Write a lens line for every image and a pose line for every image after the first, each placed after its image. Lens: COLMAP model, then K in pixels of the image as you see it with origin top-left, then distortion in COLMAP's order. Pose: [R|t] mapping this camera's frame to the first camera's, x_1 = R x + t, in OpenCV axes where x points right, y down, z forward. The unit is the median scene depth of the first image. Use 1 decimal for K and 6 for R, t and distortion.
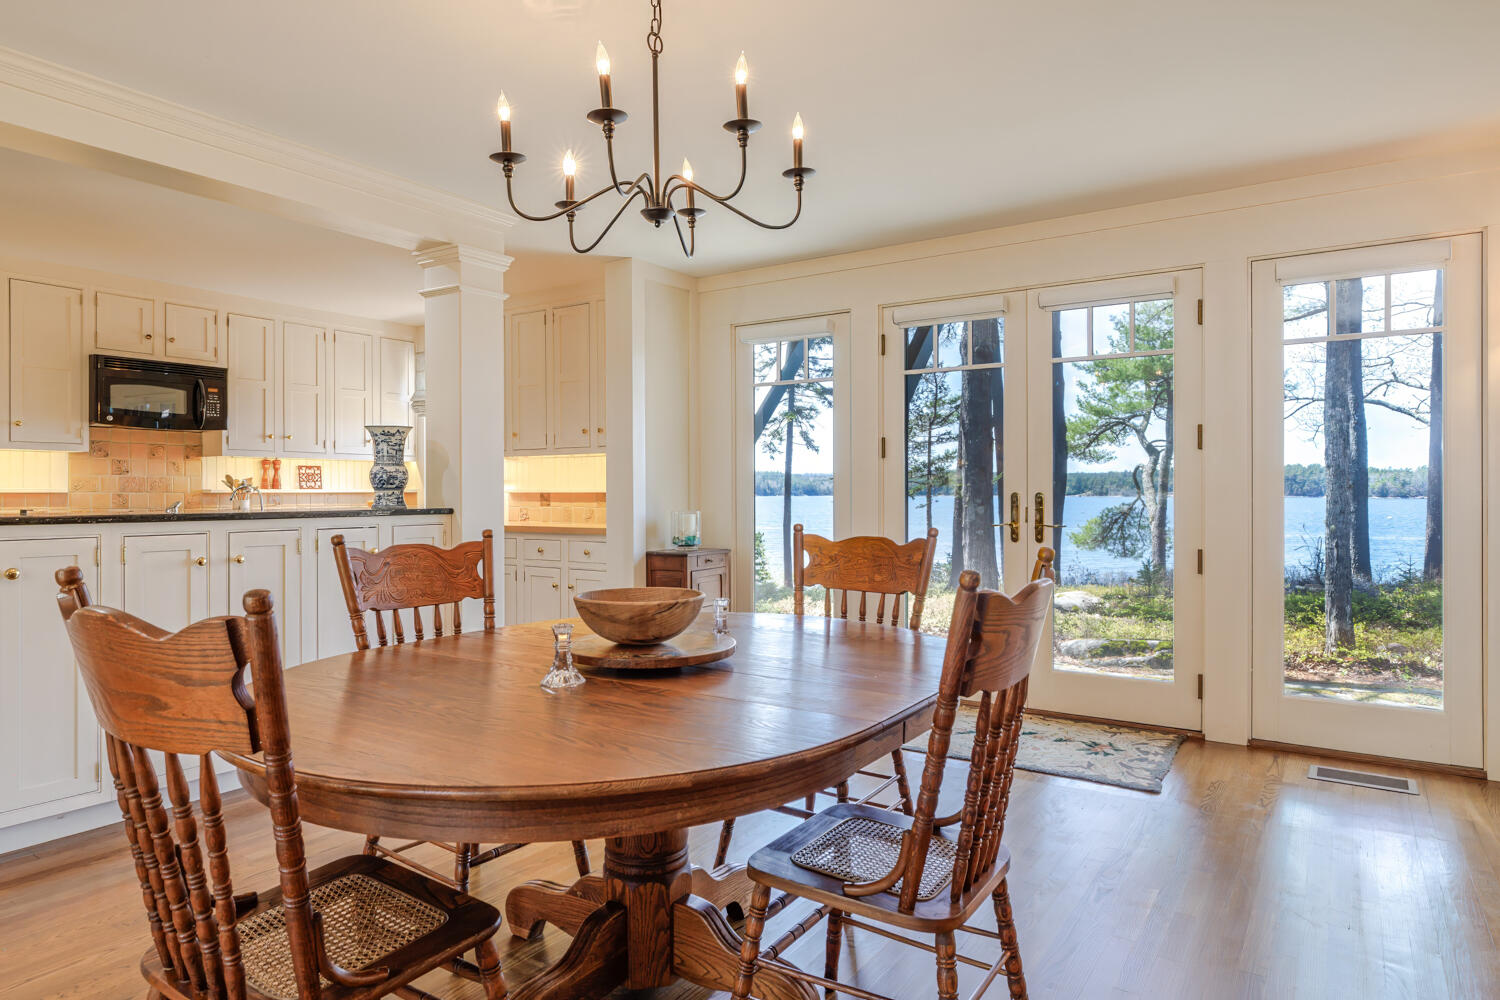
lens RADIAL K [[903.3, 0, 750.0], [0, 903.3, 500.0], [0, 0, 1]] dist [0.030042, -0.000064]
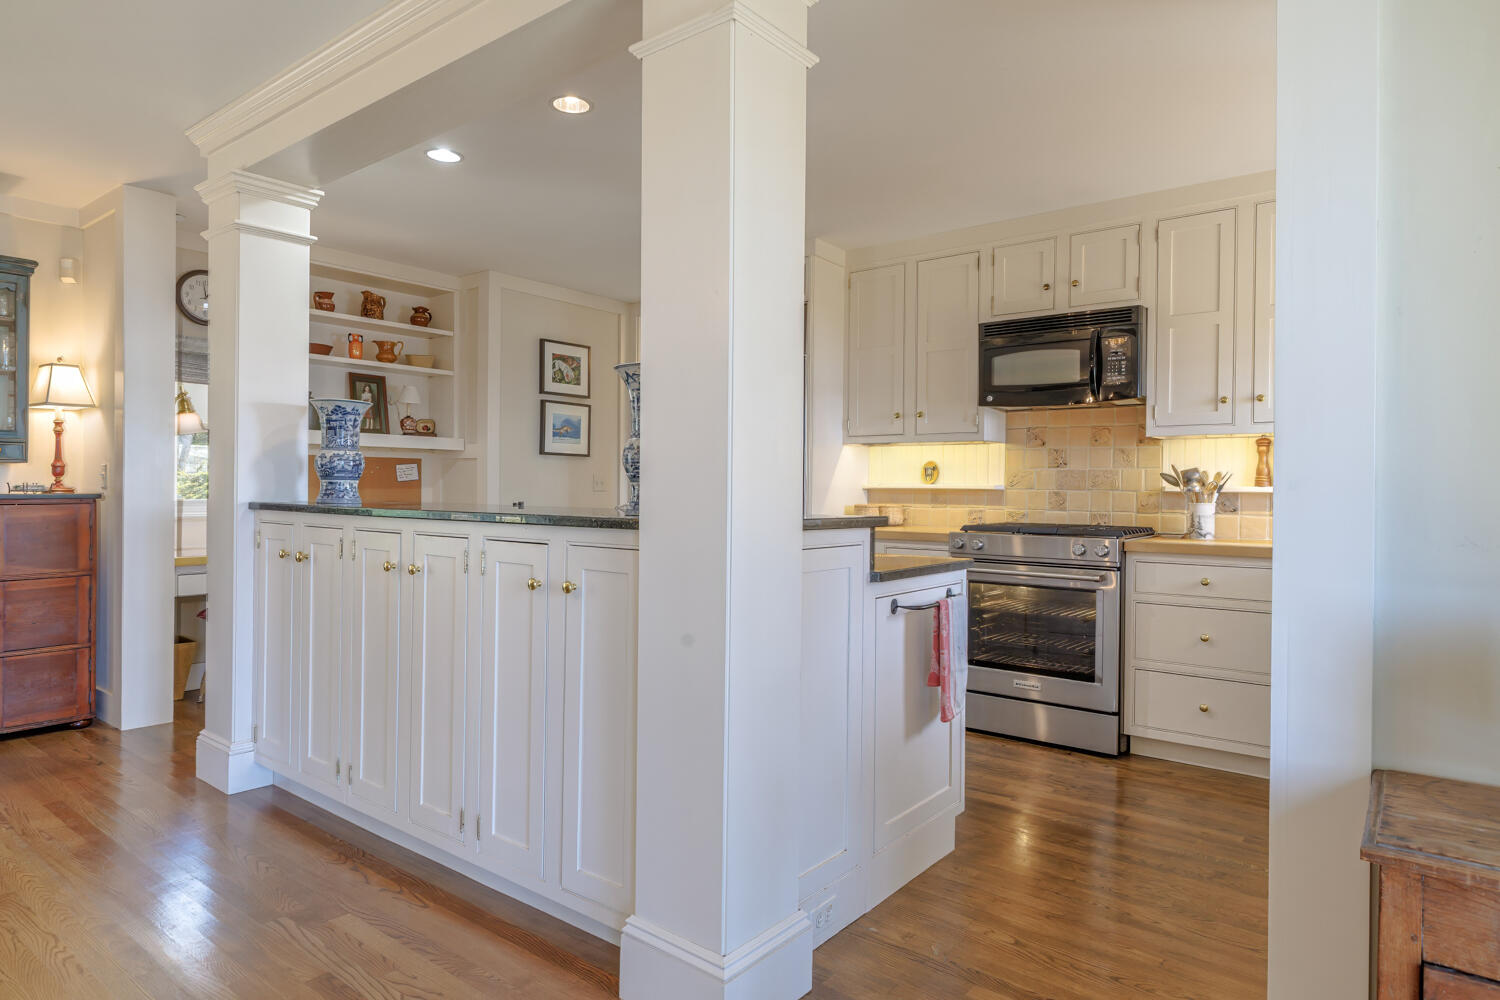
lens RADIAL K [[883.1, 0, 750.0], [0, 883.1, 500.0], [0, 0, 1]] dist [0.002879, 0.001385]
pose [[-0.094672, 0.008201, -0.995475, 0.100717], [-0.015262, 0.999837, 0.009689, -0.002970], [0.995392, 0.016110, -0.094532, 0.803018]]
